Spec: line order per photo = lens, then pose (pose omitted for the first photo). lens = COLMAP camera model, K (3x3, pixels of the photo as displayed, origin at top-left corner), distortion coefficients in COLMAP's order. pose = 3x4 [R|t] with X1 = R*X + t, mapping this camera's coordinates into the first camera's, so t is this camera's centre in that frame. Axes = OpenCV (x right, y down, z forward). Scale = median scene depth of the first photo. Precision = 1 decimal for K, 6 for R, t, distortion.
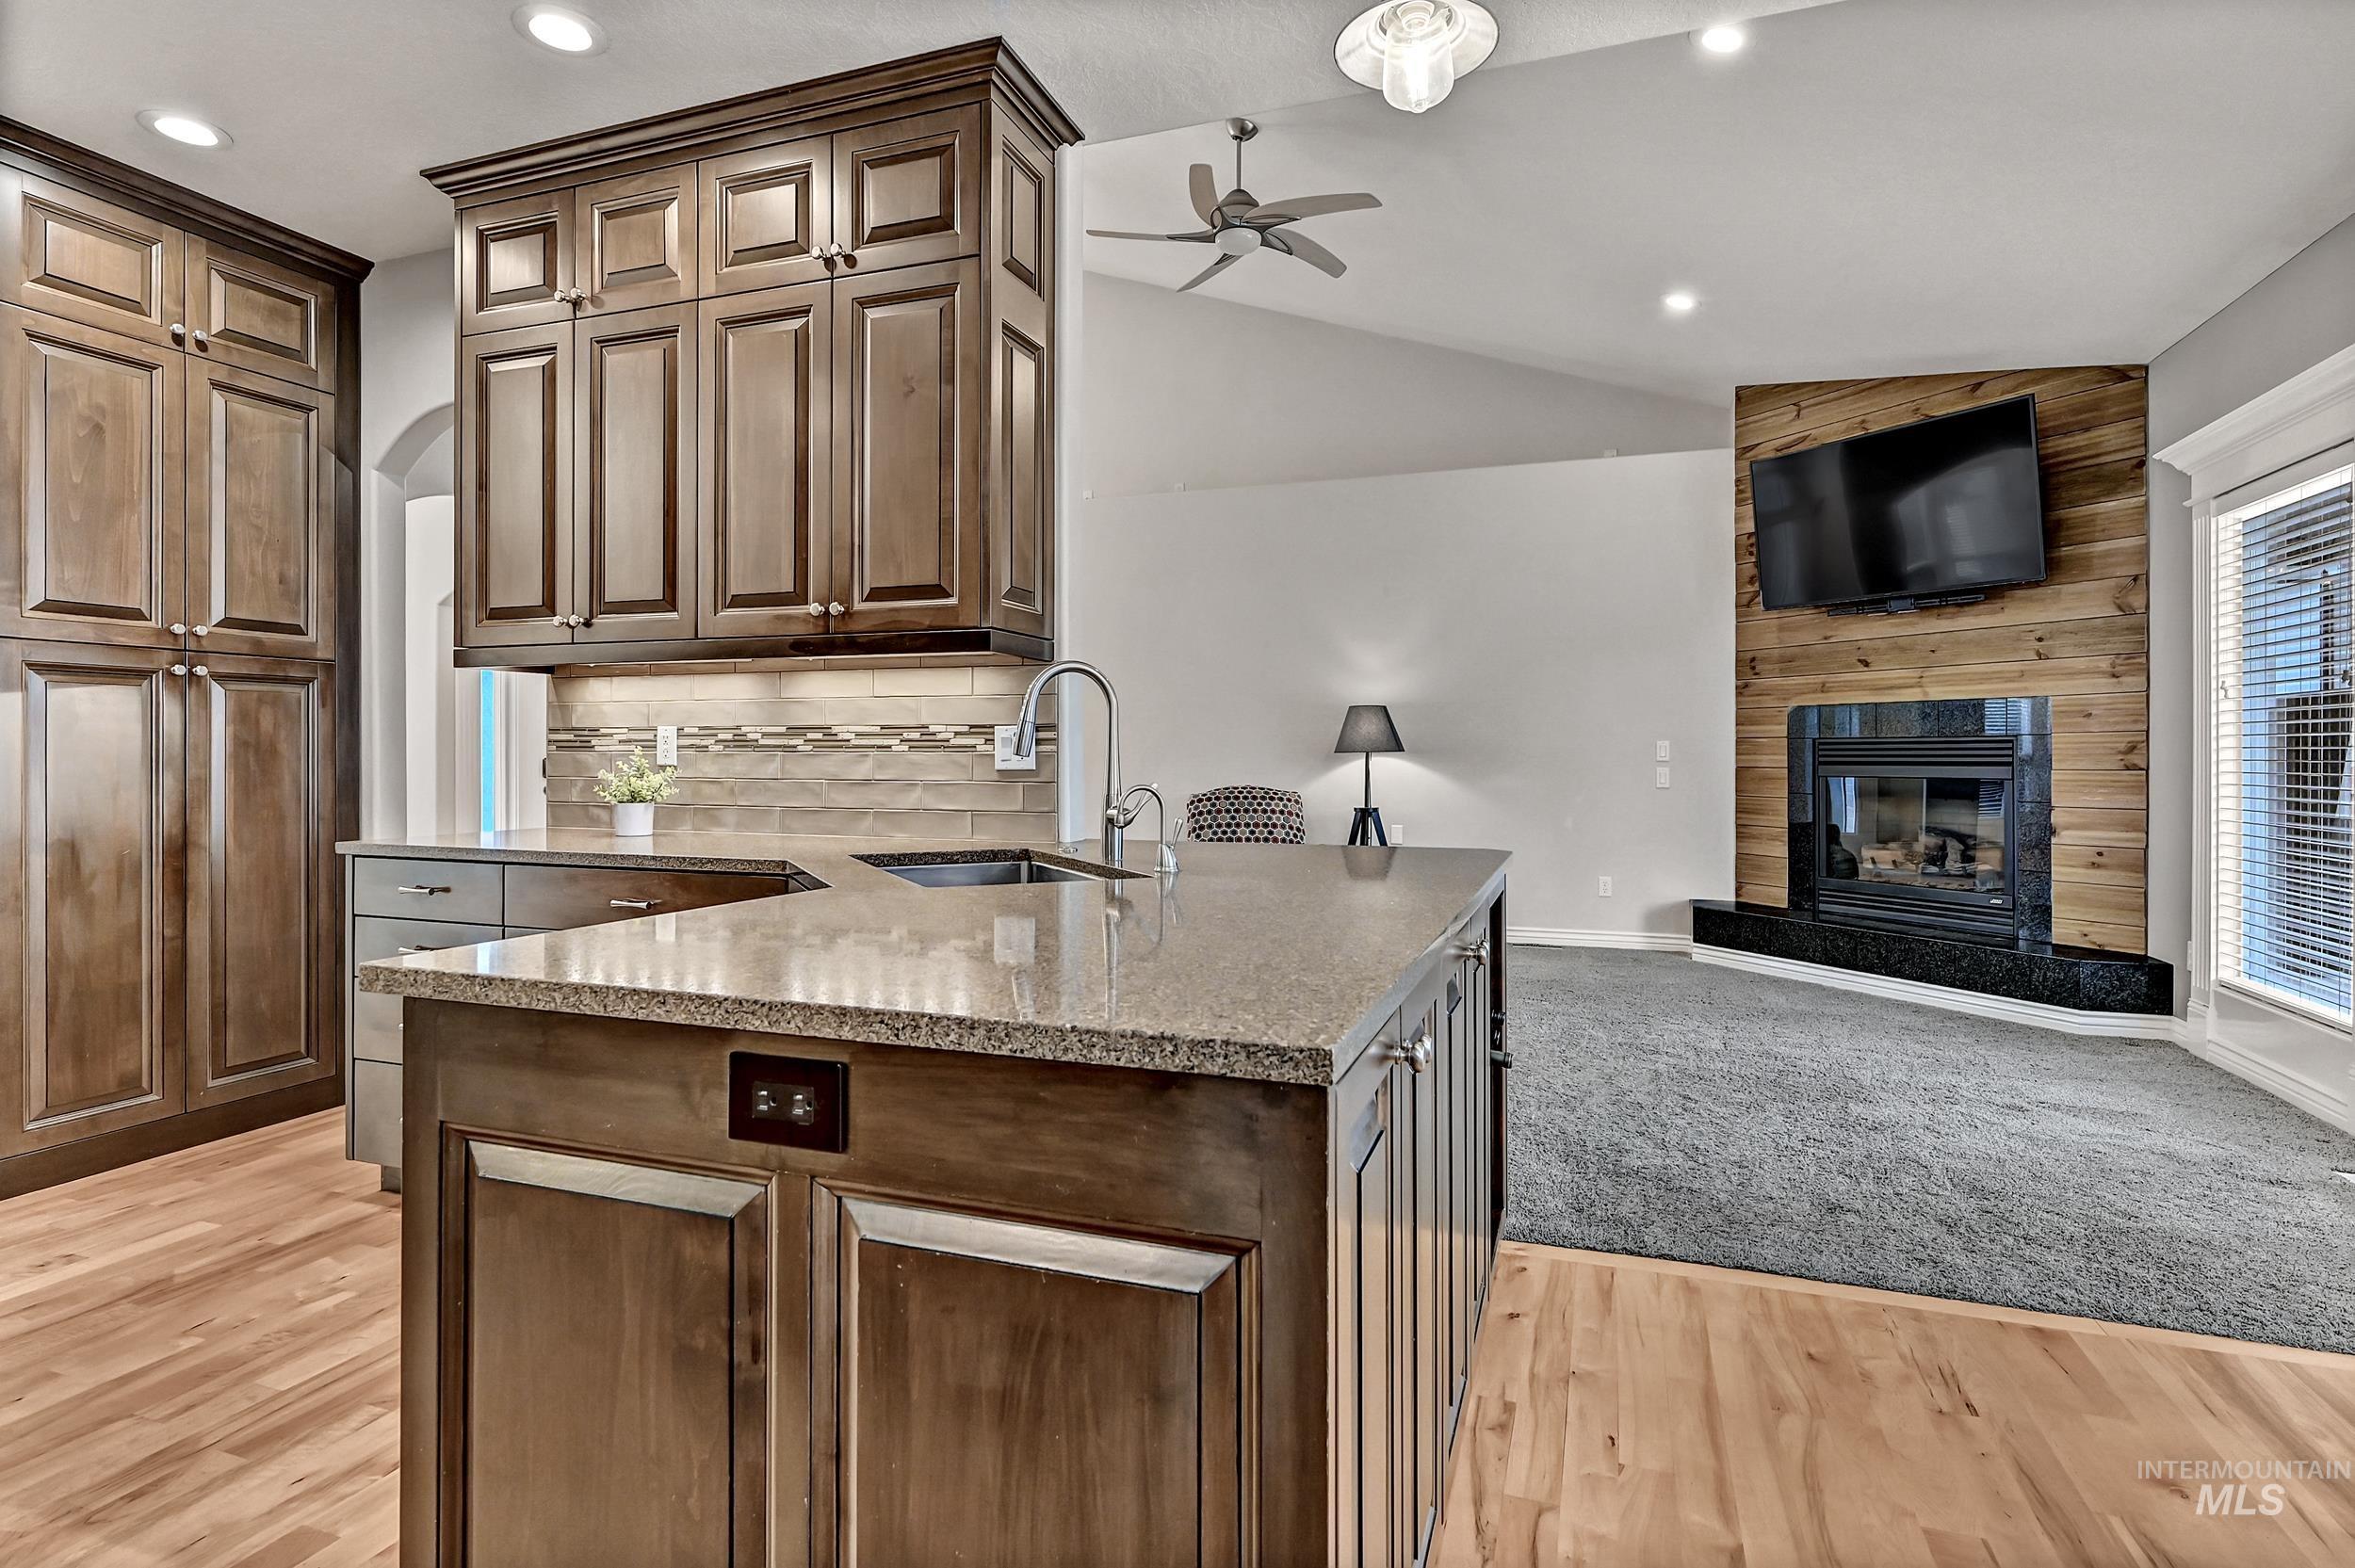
lens RADIAL K [[1186.6, 0, 1172.8], [0, 1186.6, 748.4], [0, 0, 1]] dist [0.001823, 0.000169]
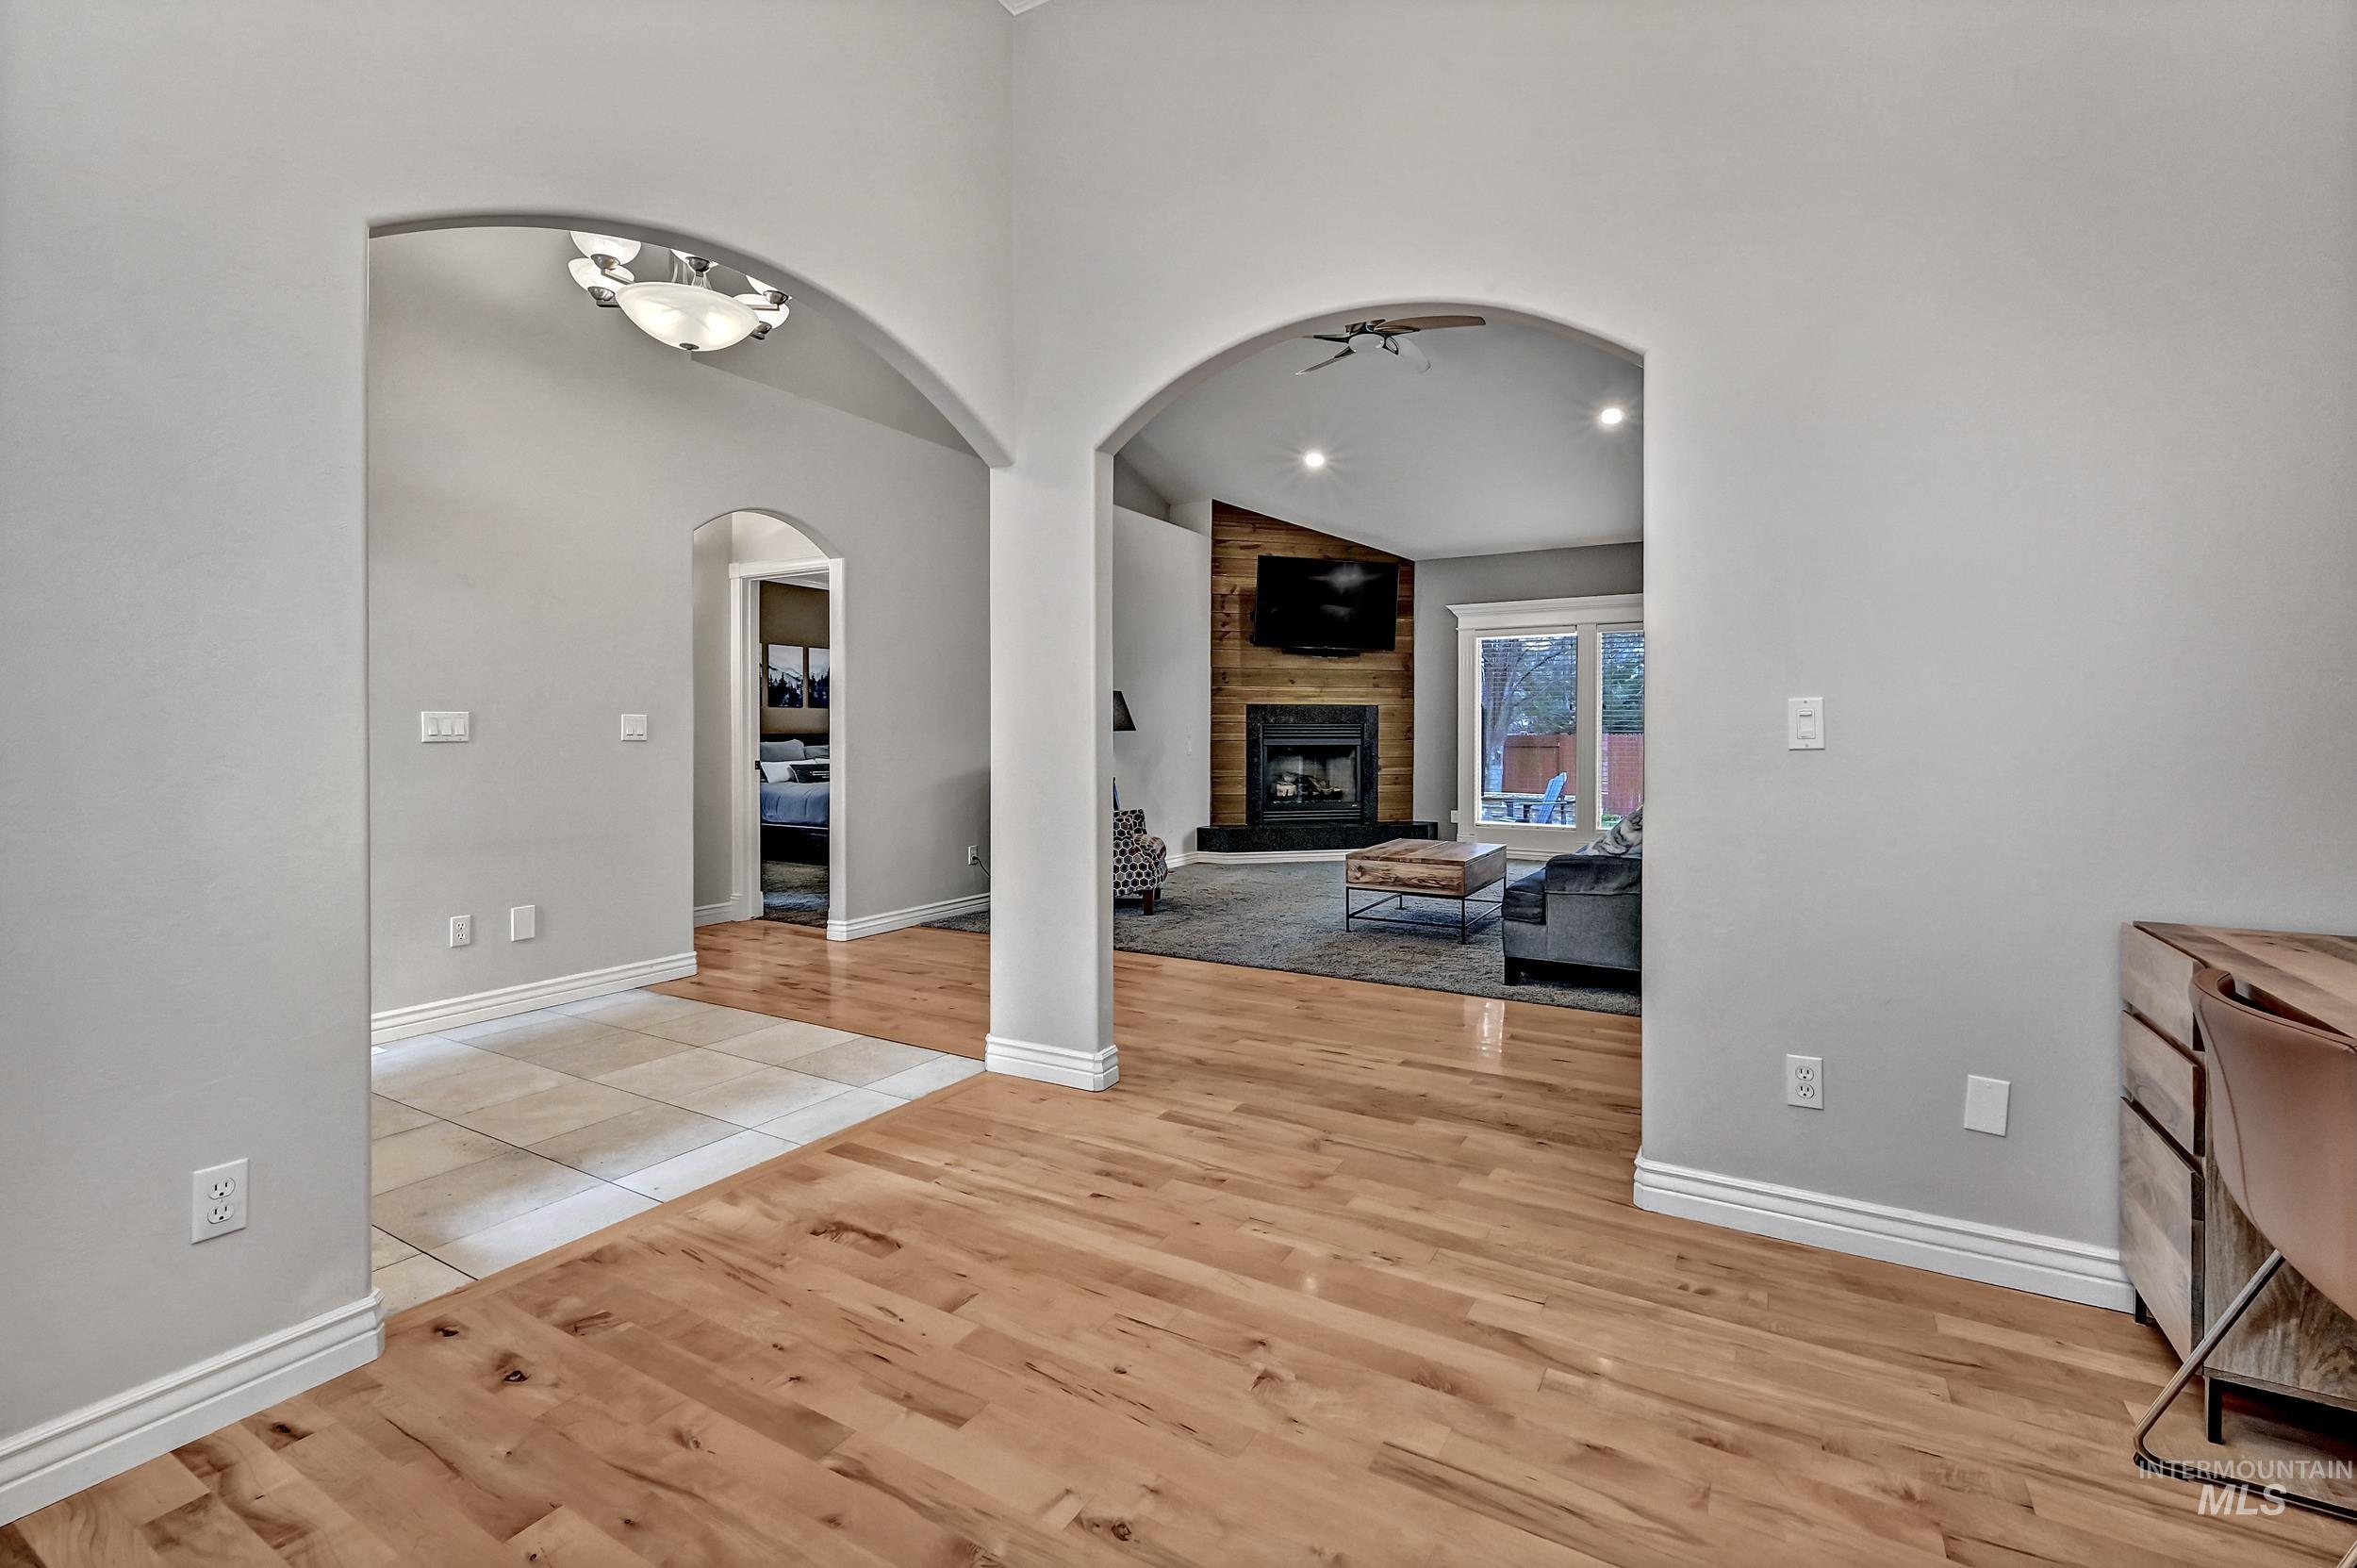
lens RADIAL K [[1034.1, 0, 1185.2], [0, 1034.1, 735.3], [0, 0, 1]] dist [-0.000785, -0.000009]
pose [[0.176354, -0.001464, 0.984326, -0.983321], [-0.005233, 0.999983, 0.002425, 0.006256], [-0.984313, -0.005579, 0.176343, 0.878175]]
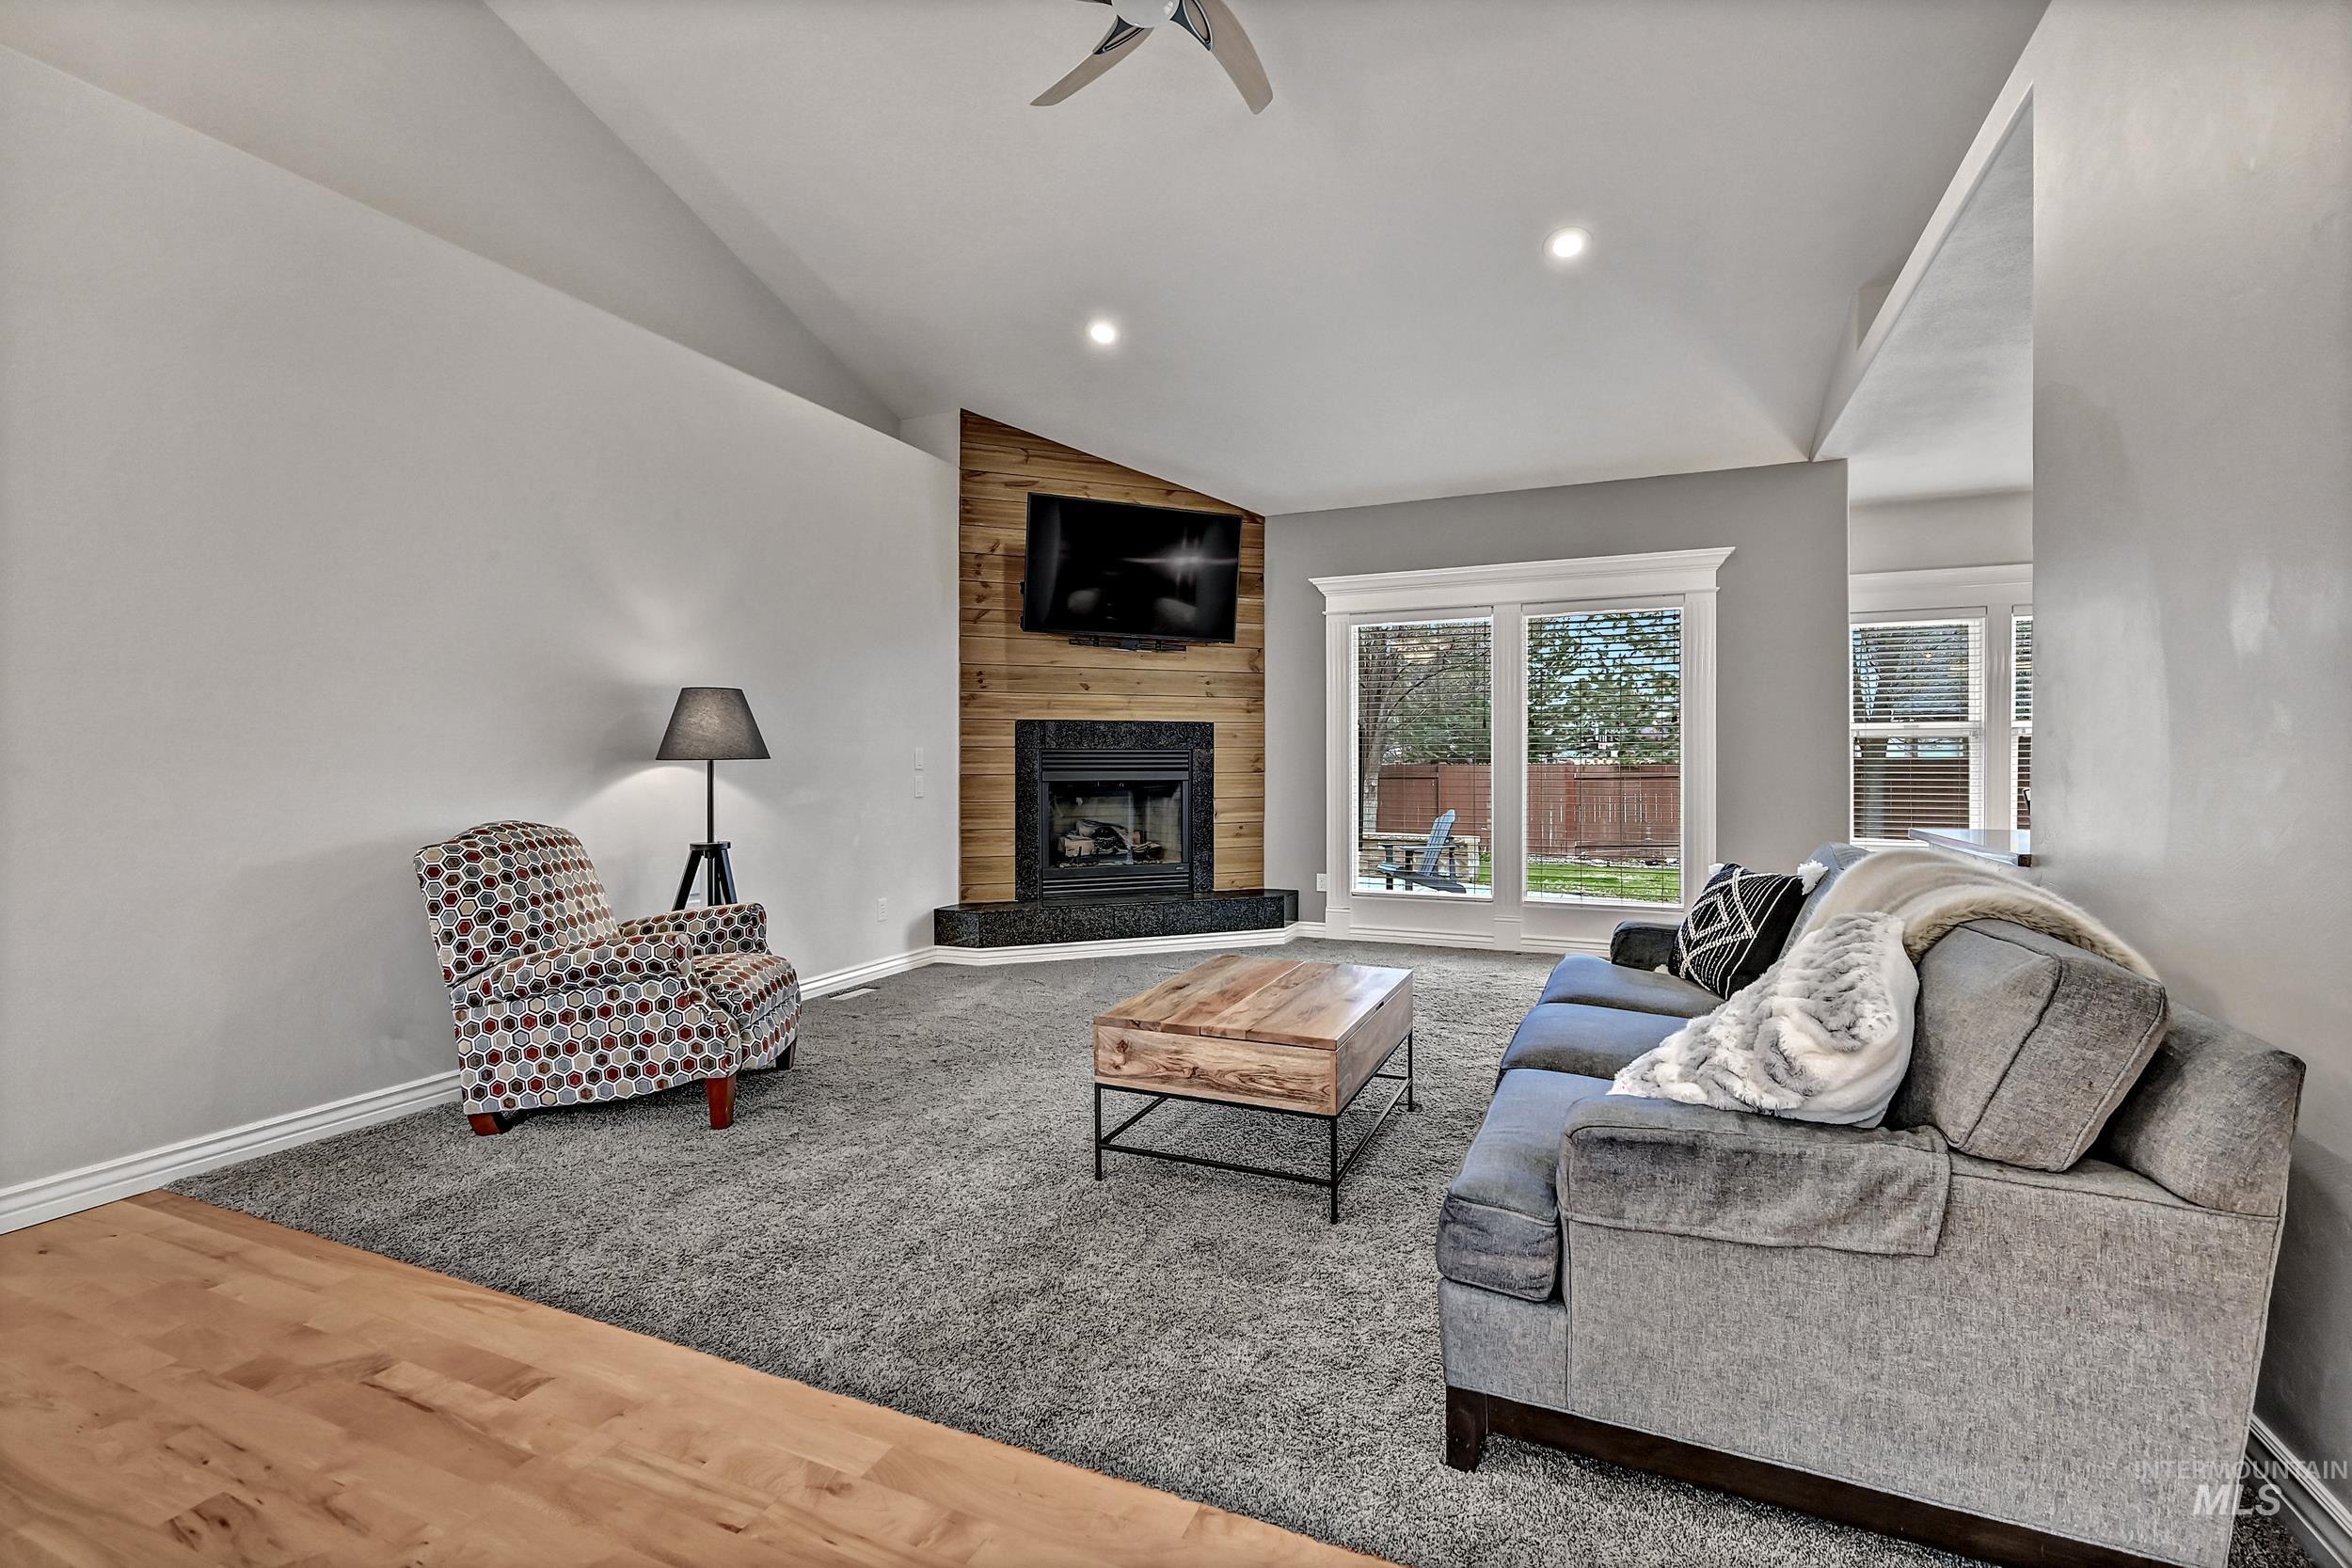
lens RADIAL K [[1021.9, 0, 1180.8], [0, 1021.9, 770.0], [0, 0, 1]] dist [-0.000011, 0.000003]
pose [[0.063559, -0.005467, 0.997963, -0.452431], [-0.001915, 0.999982, 0.005600, 0.006813], [-0.997976, -0.002267, 0.063548, 0.832156]]
